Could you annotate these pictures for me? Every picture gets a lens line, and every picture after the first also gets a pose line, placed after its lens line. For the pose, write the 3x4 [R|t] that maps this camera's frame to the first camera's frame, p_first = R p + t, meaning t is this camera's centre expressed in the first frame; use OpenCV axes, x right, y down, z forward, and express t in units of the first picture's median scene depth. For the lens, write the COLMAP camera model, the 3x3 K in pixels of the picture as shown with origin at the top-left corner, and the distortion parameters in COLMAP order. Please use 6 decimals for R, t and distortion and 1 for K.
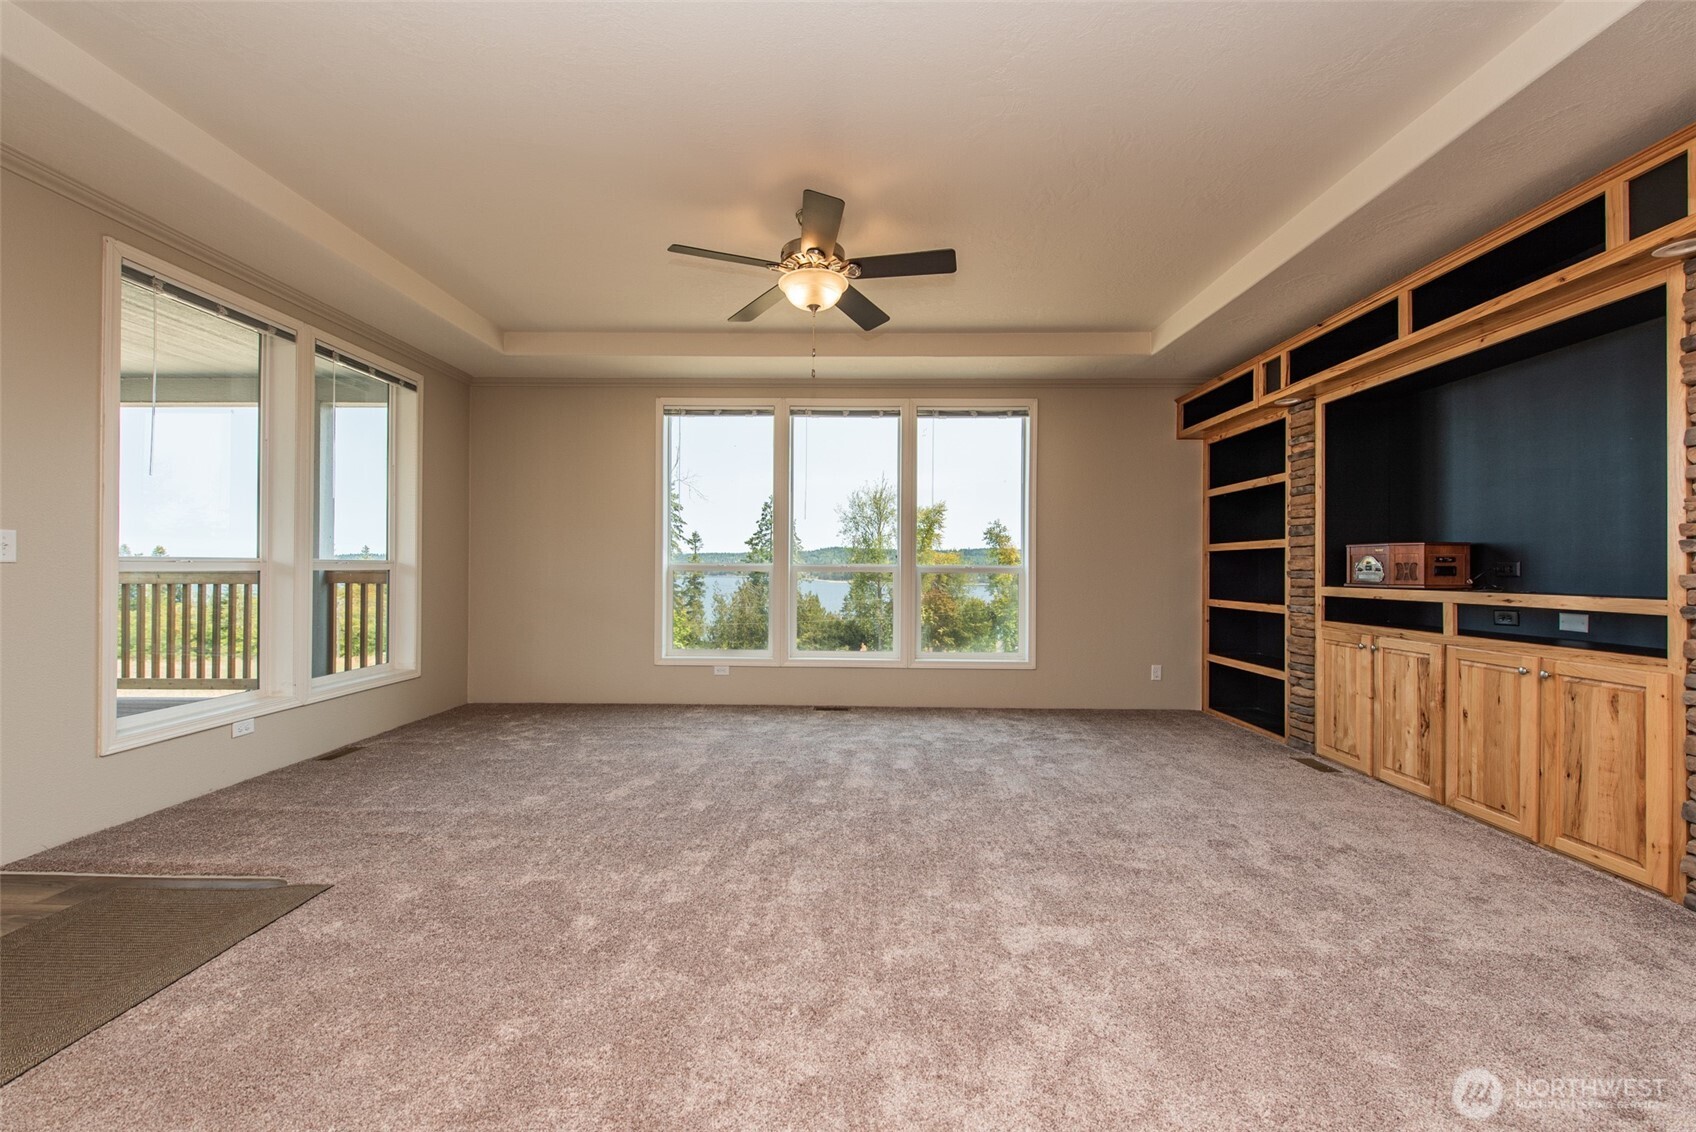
lens RADIAL K [[669.5, 0, 843.8], [0, 669.5, 570.1], [0, 0, 1]] dist [0.004503, -0.002779]
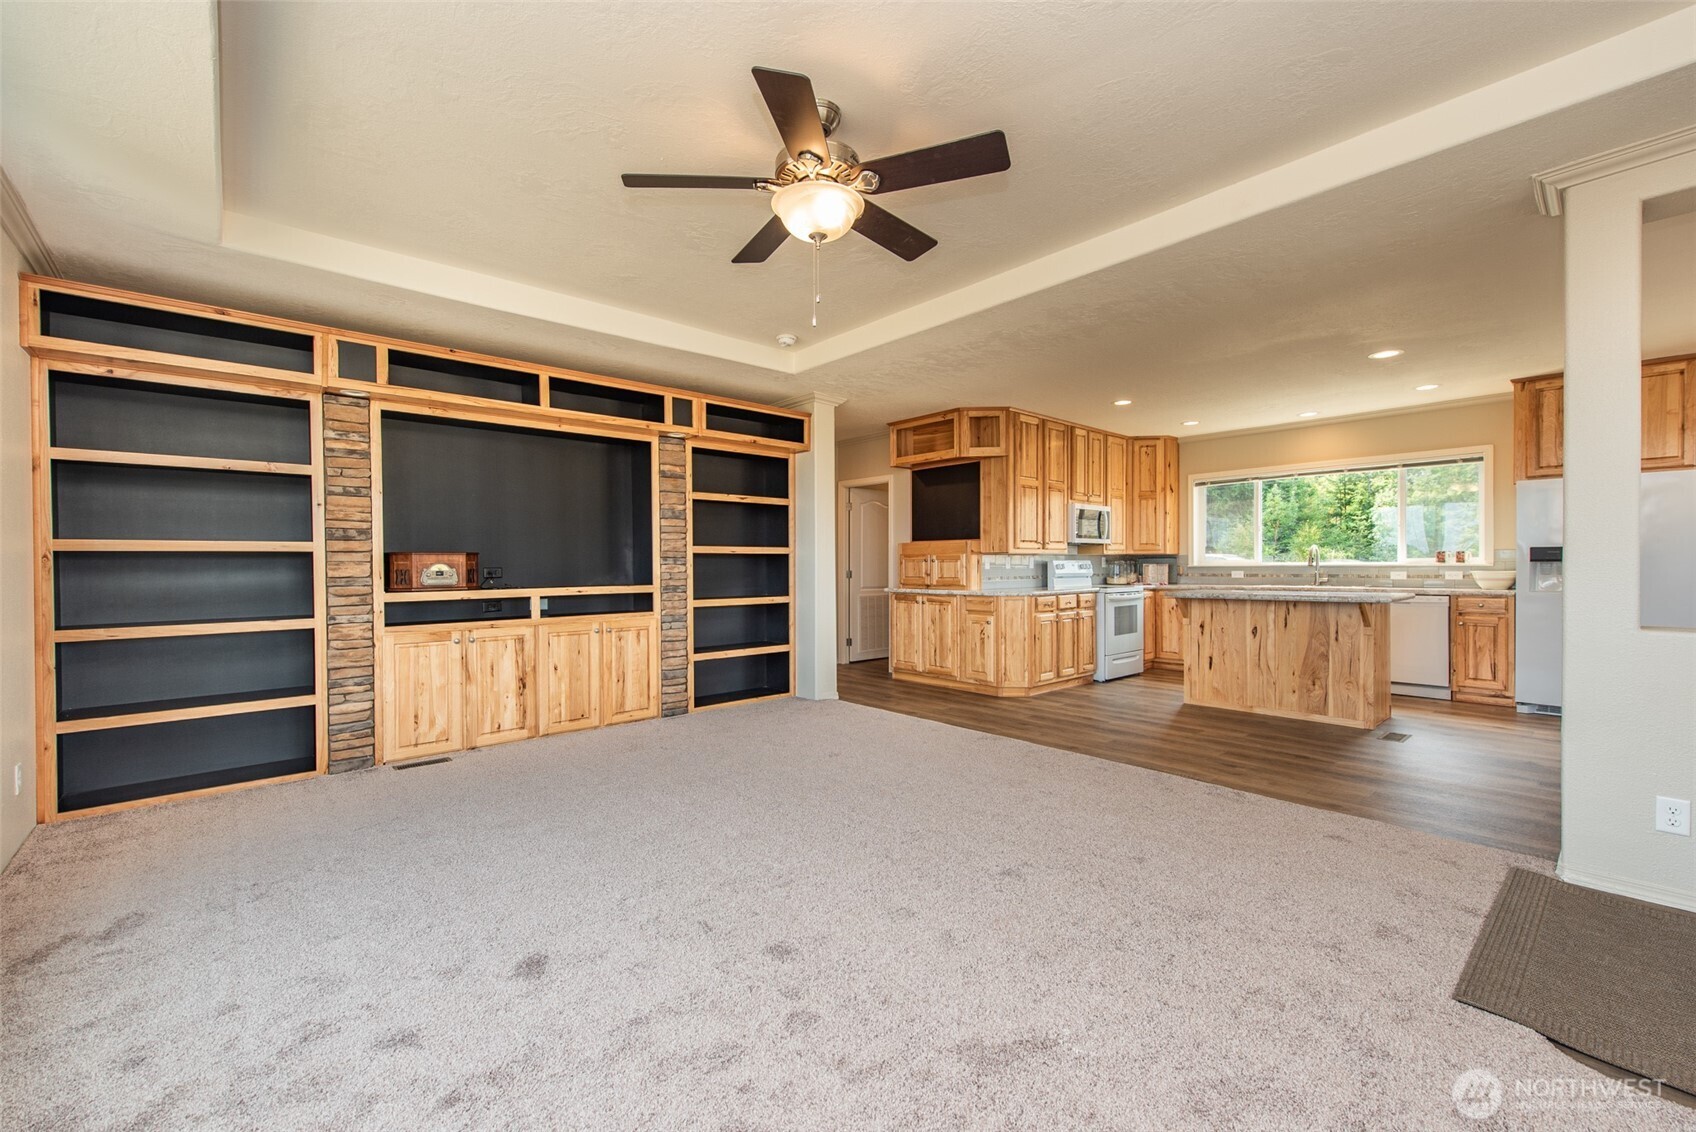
lens RADIAL K [[669.5, 0, 847.4], [0, 669.5, 566.2], [0, 0, 1]] dist [0.004503, -0.002779]
pose [[-0.678912, -0.004392, 0.734207, -0.473979], [0.004831, 0.999934, 0.010448, -0.021803], [-0.734204, 0.010640, -0.678846, 1.146679]]
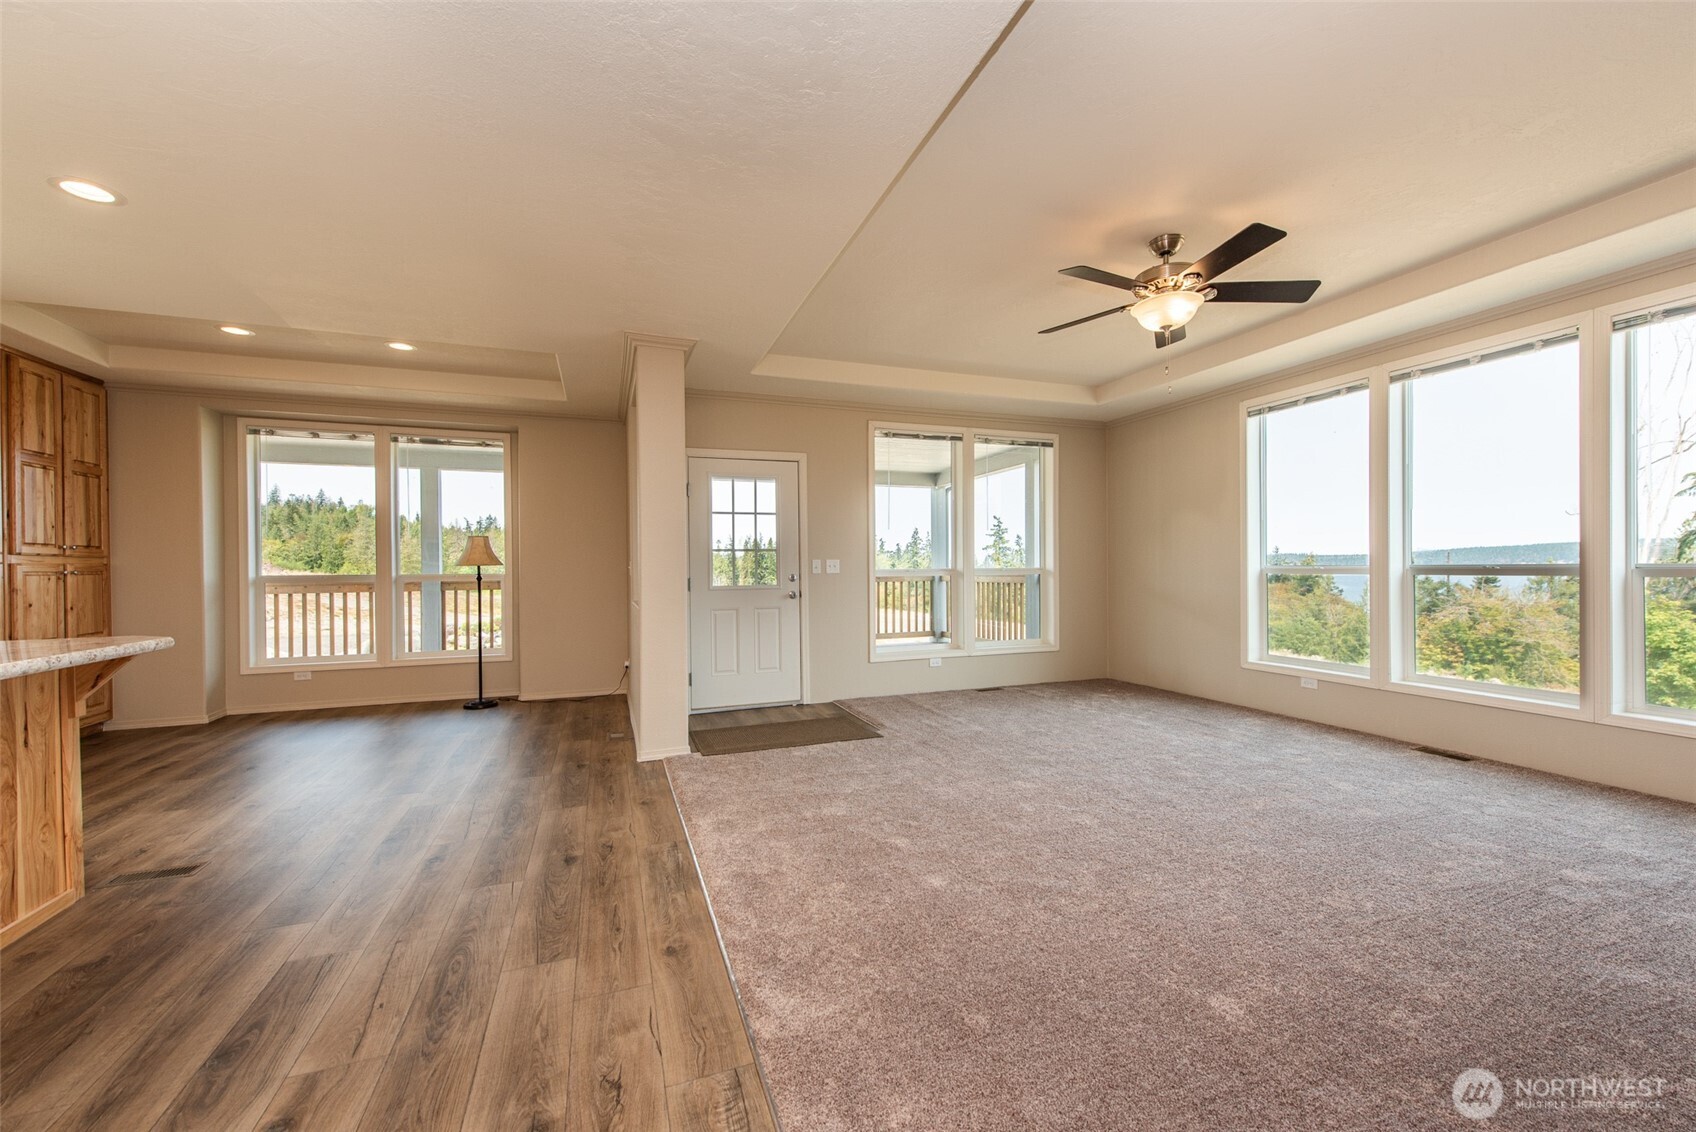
lens RADIAL K [[659.1, 0, 844.1], [0, 659.1, 568.0], [0, 0, 1]] dist [0.009500, -0.002426]
pose [[0.356882, -0.010836, -0.934086, 0.578195], [0.009317, 0.999924, -0.008040, -0.007460], [0.934103, -0.005833, 0.356956, 0.114313]]
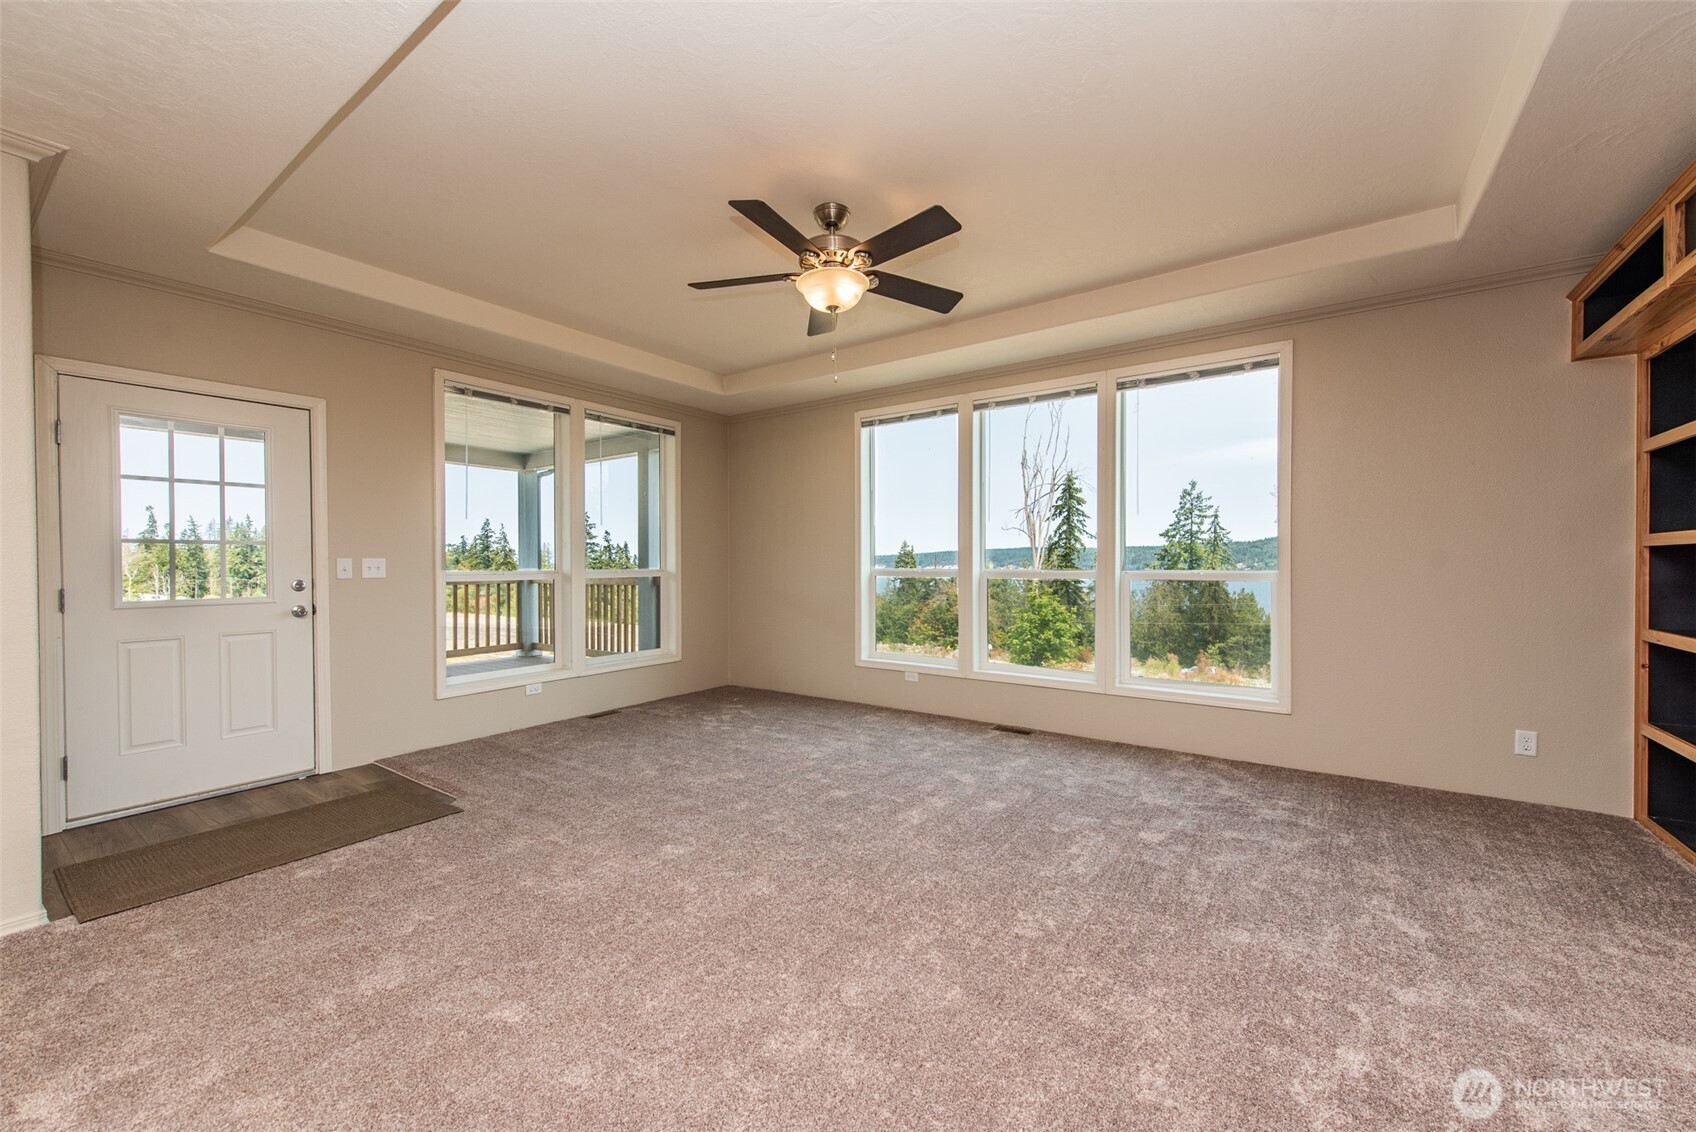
lens RADIAL K [[659.1, 0, 843.6], [0, 659.1, 570.3], [0, 0, 1]] dist [0.009500, -0.002426]
pose [[0.824367, -0.003315, -0.566046, 0.385473], [0.007780, 0.999955, 0.005474, -0.019567], [0.566002, -0.008916, 0.824356, 0.178529]]
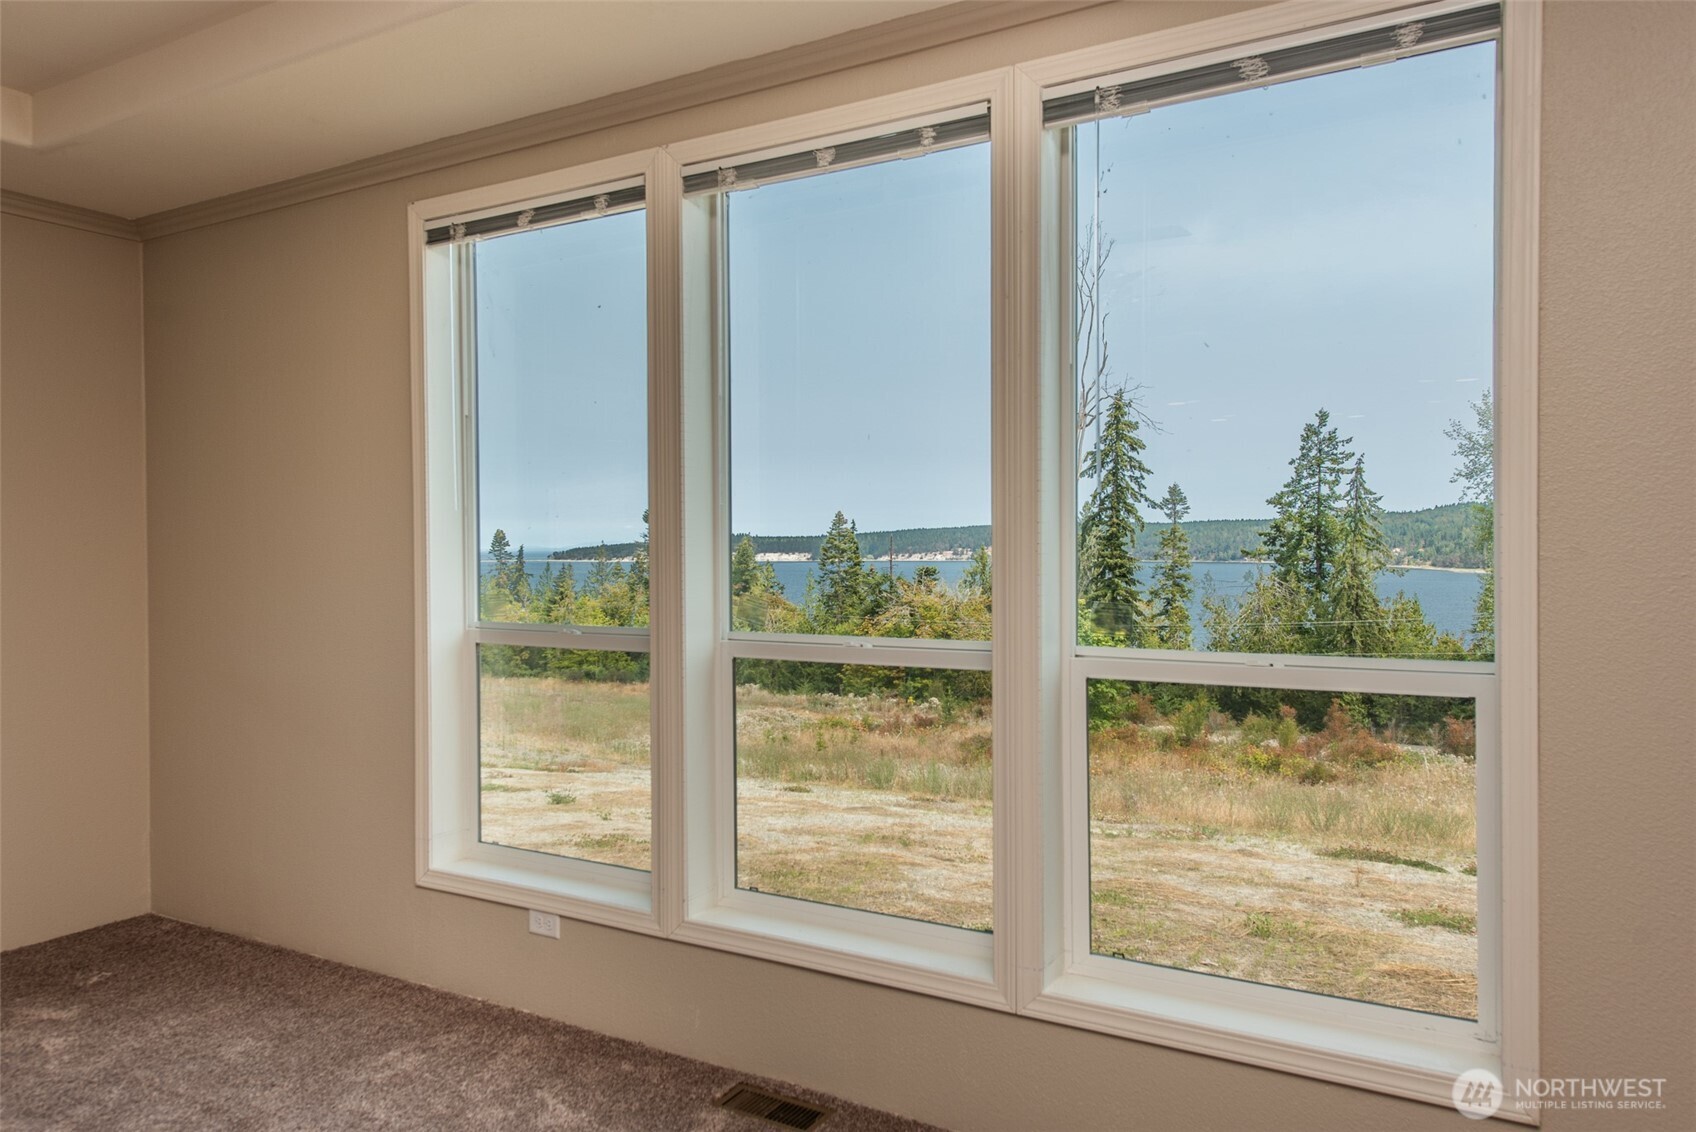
lens RADIAL K [[1146.0, 0, 855.1], [0, 1146.0, 576.0], [0, 0, 1]] dist [0.040886, -0.008236]
pose [[0.877341, -0.001095, -0.479866, 0.359637], [0.011213, 0.999771, 0.018221, -0.066582], [0.479737, -0.021367, 0.877152, 0.703270]]
